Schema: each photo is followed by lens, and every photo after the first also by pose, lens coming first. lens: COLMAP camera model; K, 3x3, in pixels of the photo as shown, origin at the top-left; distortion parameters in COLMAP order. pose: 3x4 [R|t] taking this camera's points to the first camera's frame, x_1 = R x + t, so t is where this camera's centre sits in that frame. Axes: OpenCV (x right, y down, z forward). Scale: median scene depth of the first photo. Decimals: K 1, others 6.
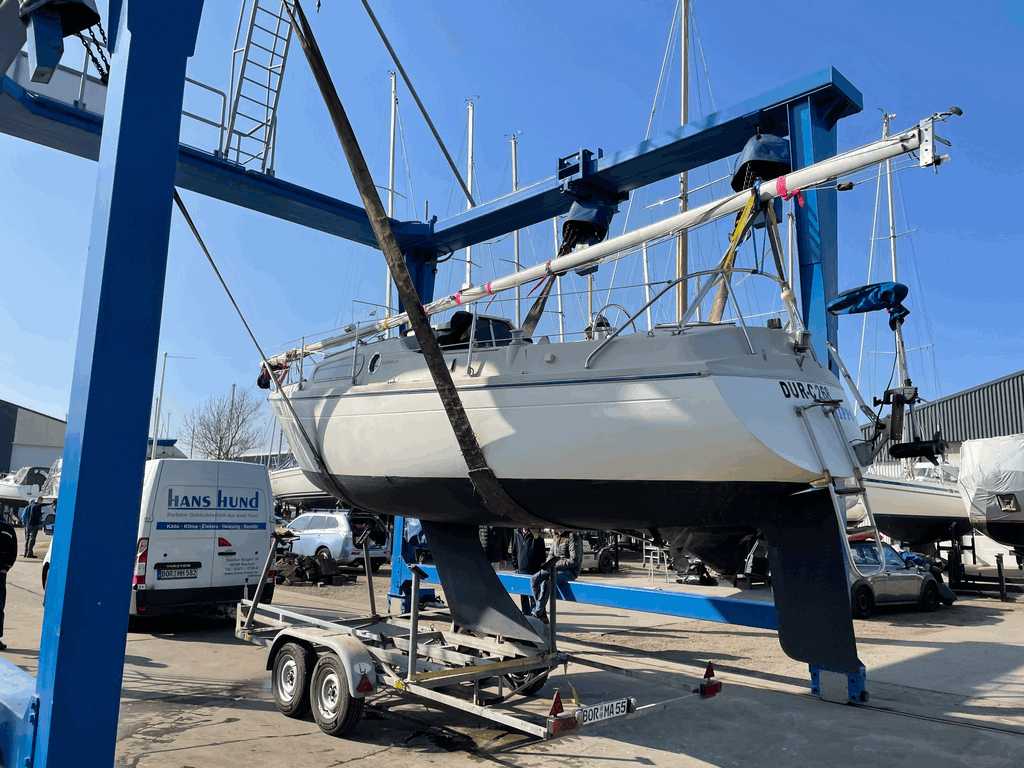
lens RADIAL K [[757.2, 0, 500.5], [0, 757.2, 370.4], [0, 0, 1]] dist [0.039850, -0.000876]
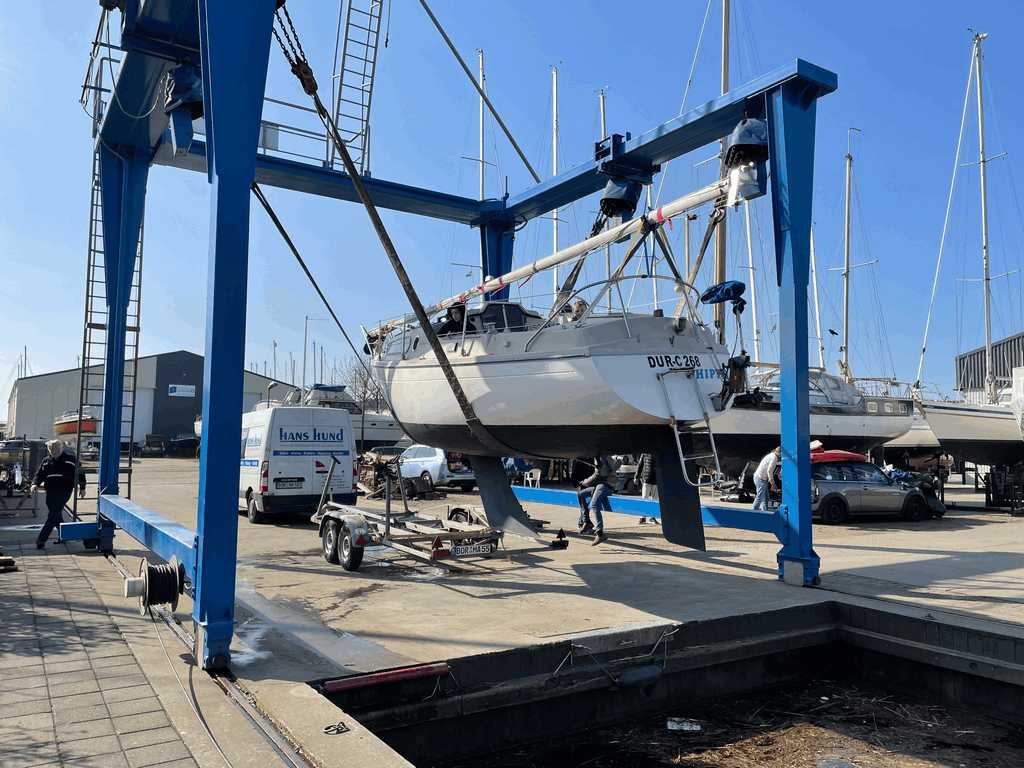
lens RADIAL K [[772.5, 0, 492.4], [0, 772.5, 380.8], [0, 0, 1]] dist [0.083329, -0.096670]
pose [[0.973844, -0.033565, -0.224723, 0.183104], [0.057767, 0.993105, 0.102003, -0.048768], [0.219750, -0.112317, 0.969069, -0.234045]]
